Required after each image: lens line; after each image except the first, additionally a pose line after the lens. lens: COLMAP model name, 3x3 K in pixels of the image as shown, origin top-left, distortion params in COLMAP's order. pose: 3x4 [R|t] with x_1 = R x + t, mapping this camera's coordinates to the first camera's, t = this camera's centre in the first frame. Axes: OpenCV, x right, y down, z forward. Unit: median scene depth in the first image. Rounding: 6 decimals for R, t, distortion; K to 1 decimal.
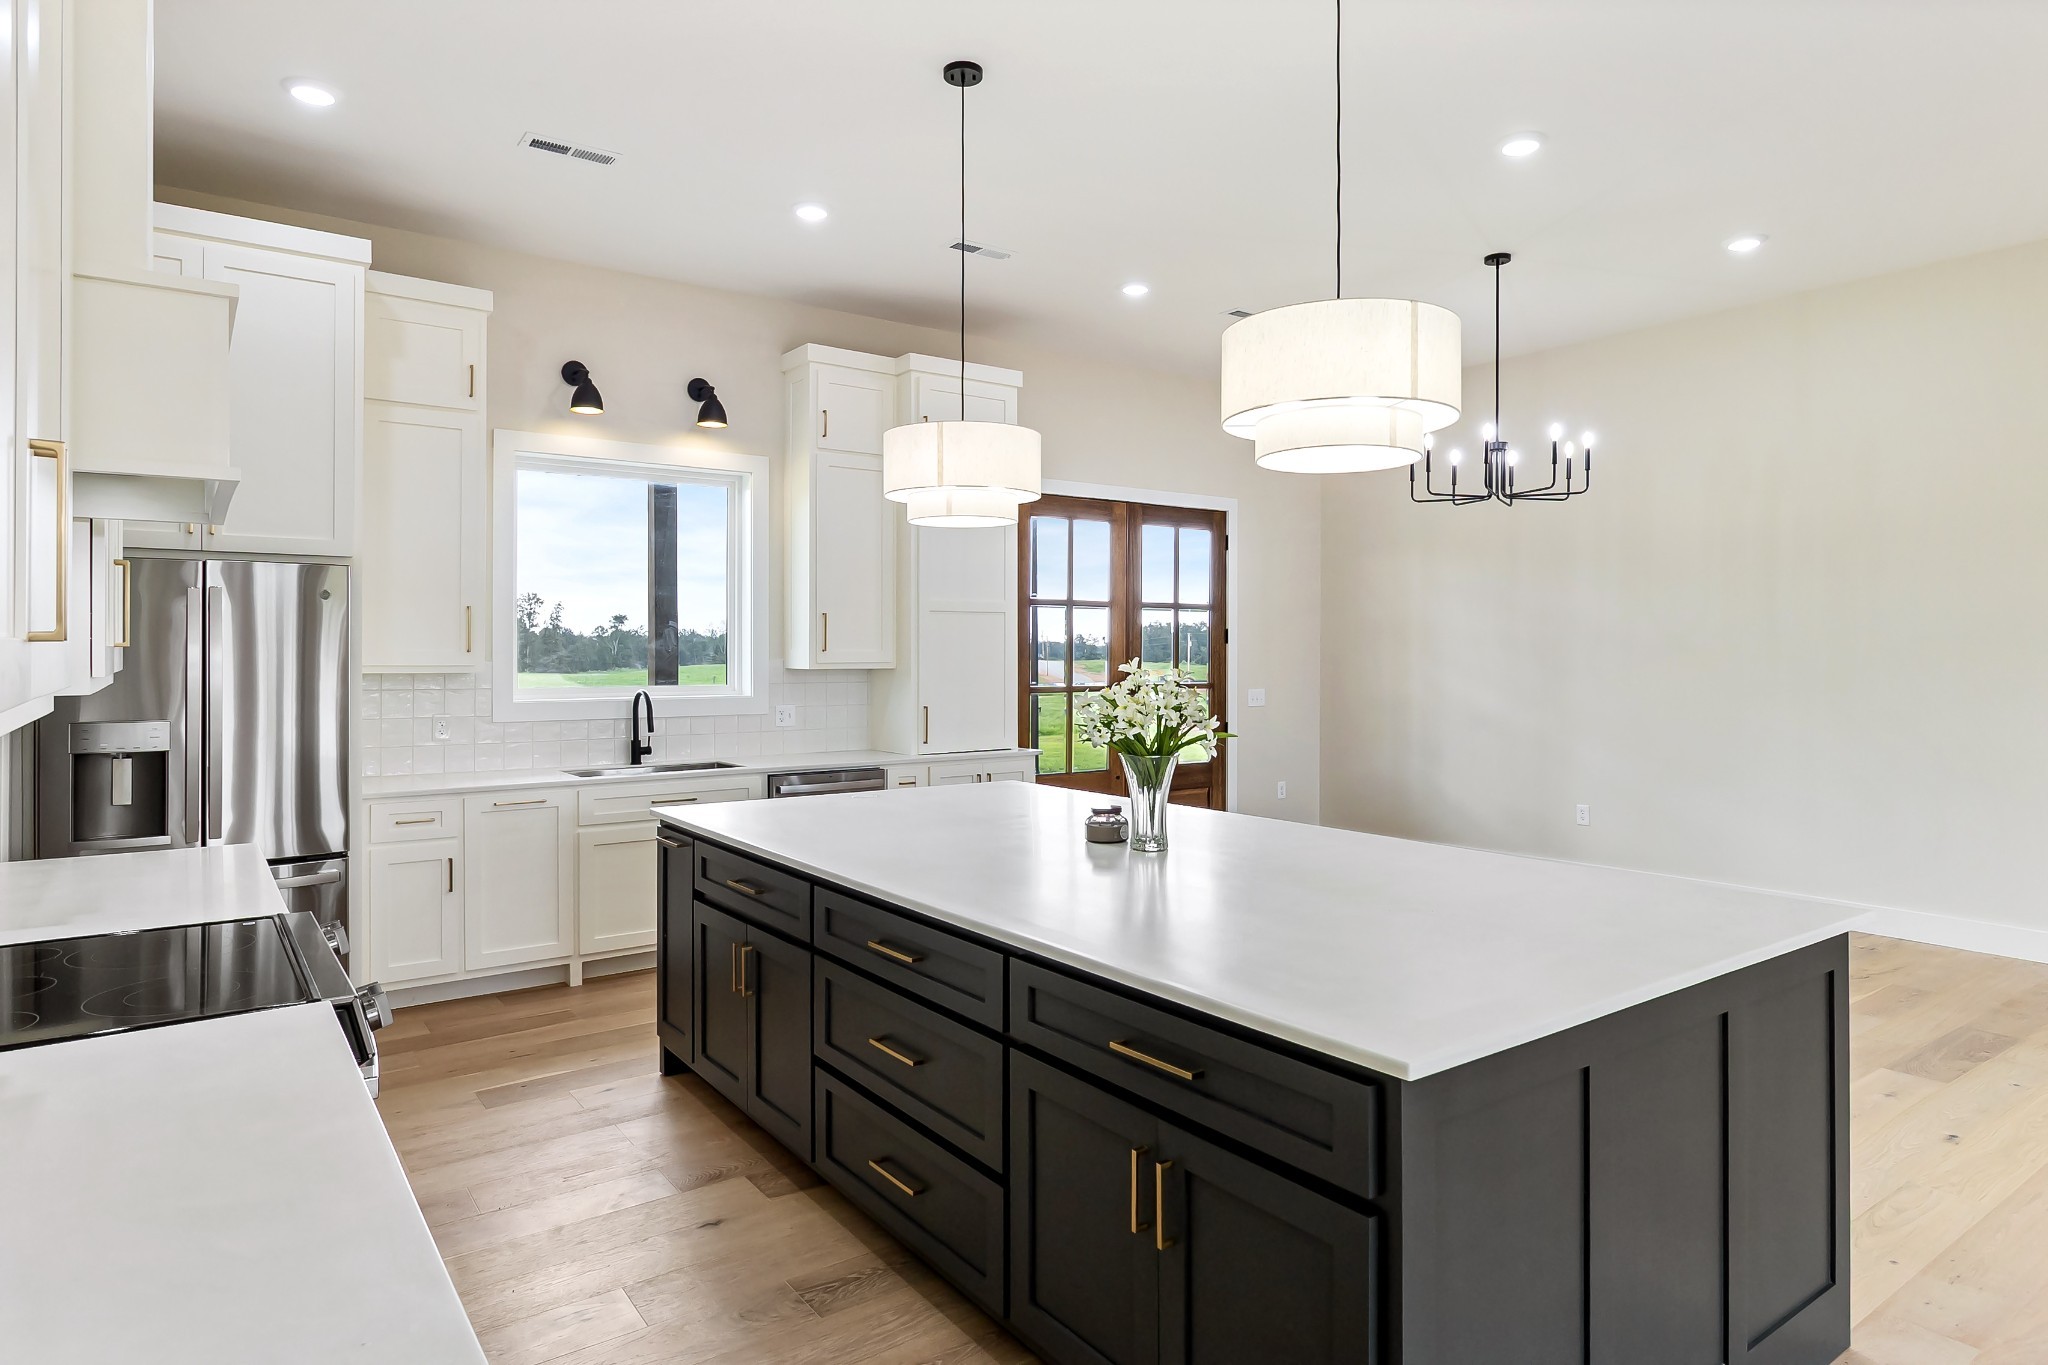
lens RADIAL K [[1191.0, 0, 1024.0], [0, 1191.0, 682.5], [0, 0, 1]] dist [-0.001635, -0.000608]
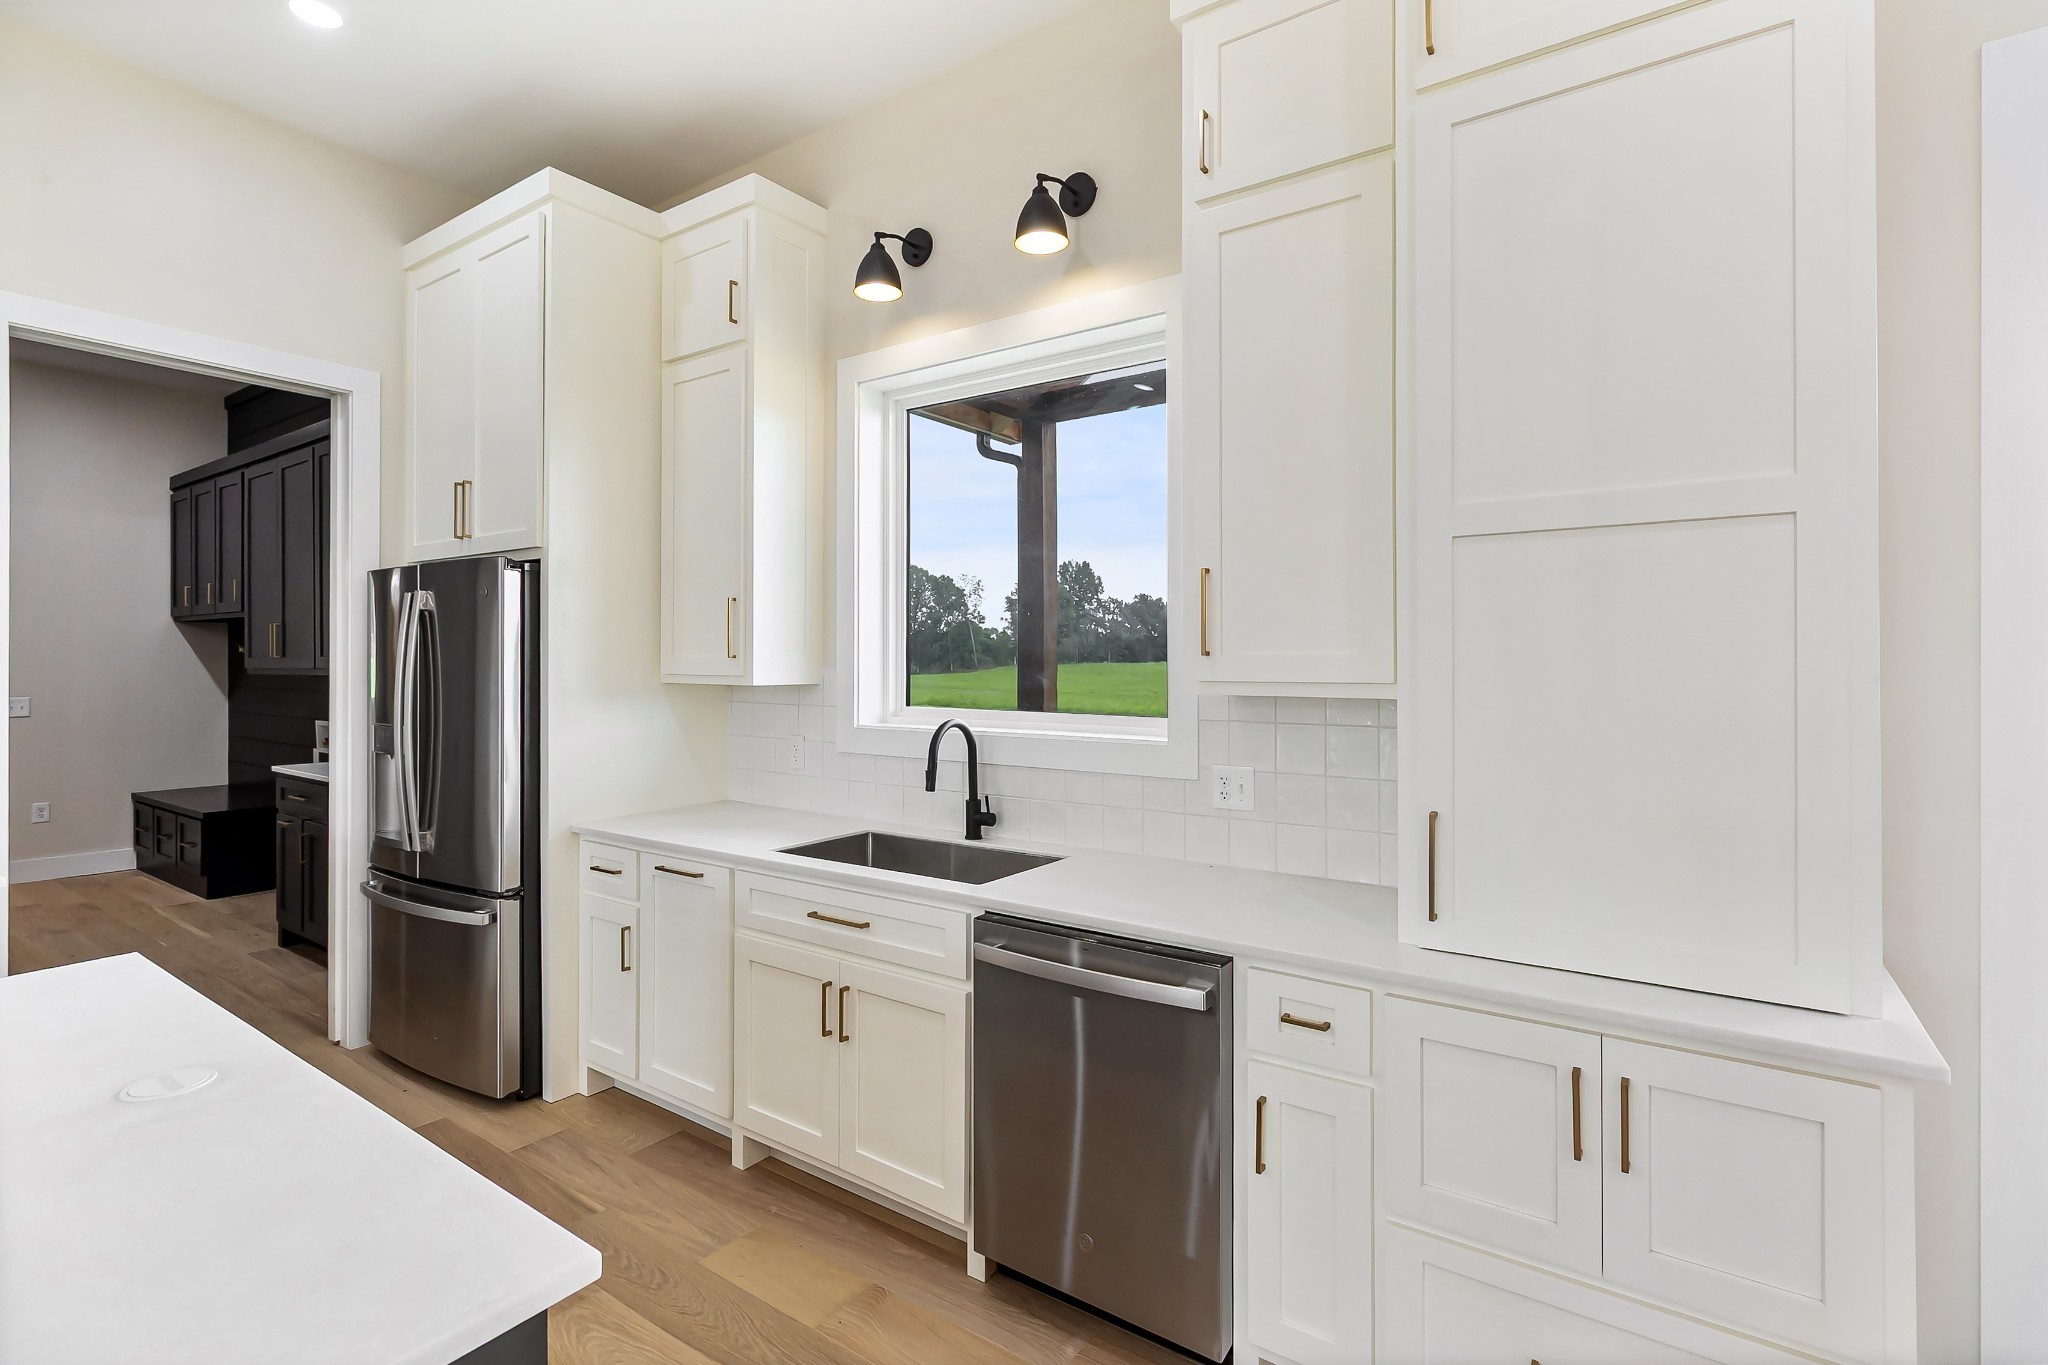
lens RADIAL K [[980.2, 0, 1009.4], [0, 980.2, 662.5], [0, 0, 1]] dist [-0.000652, 0.000077]
pose [[0.303635, 0.003980, -0.952780, 0.151523], [-0.021229, 0.999771, -0.002589, -0.019975], [0.952552, 0.021013, 0.303650, 0.797170]]
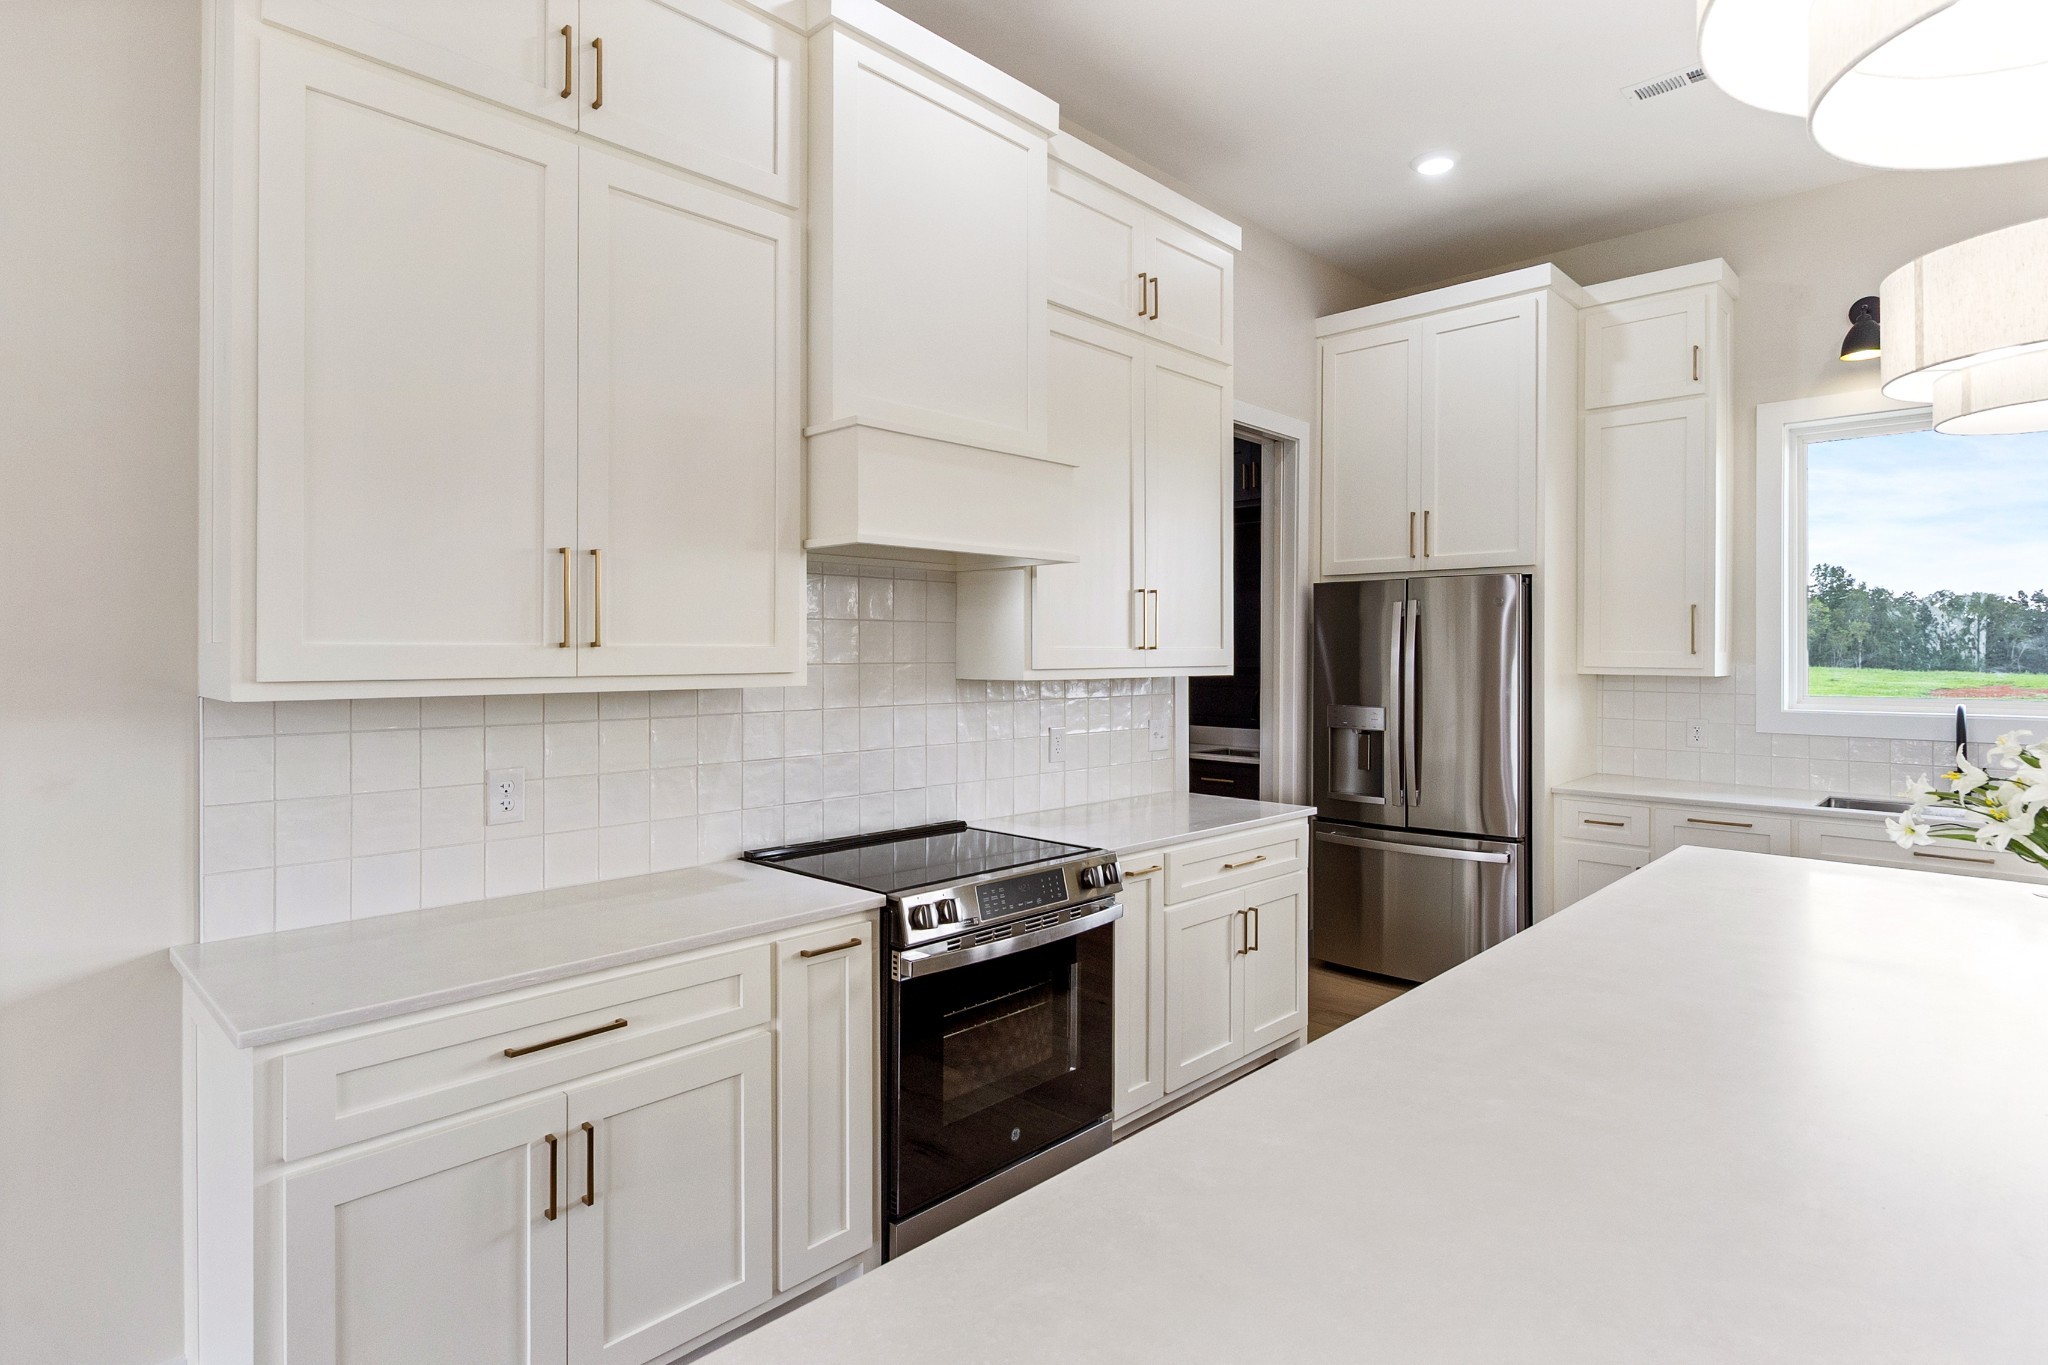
lens RADIAL K [[1037.2, 0, 1017.9], [0, 1037.2, 658.6], [0, 0, 1]] dist [0.002813, 0.000611]
pose [[0.165719, 0.008360, -0.986138, 0.204204], [-0.026988, 0.999628, 0.003939, -0.008747], [0.985804, 0.025961, 0.165883, 0.282200]]
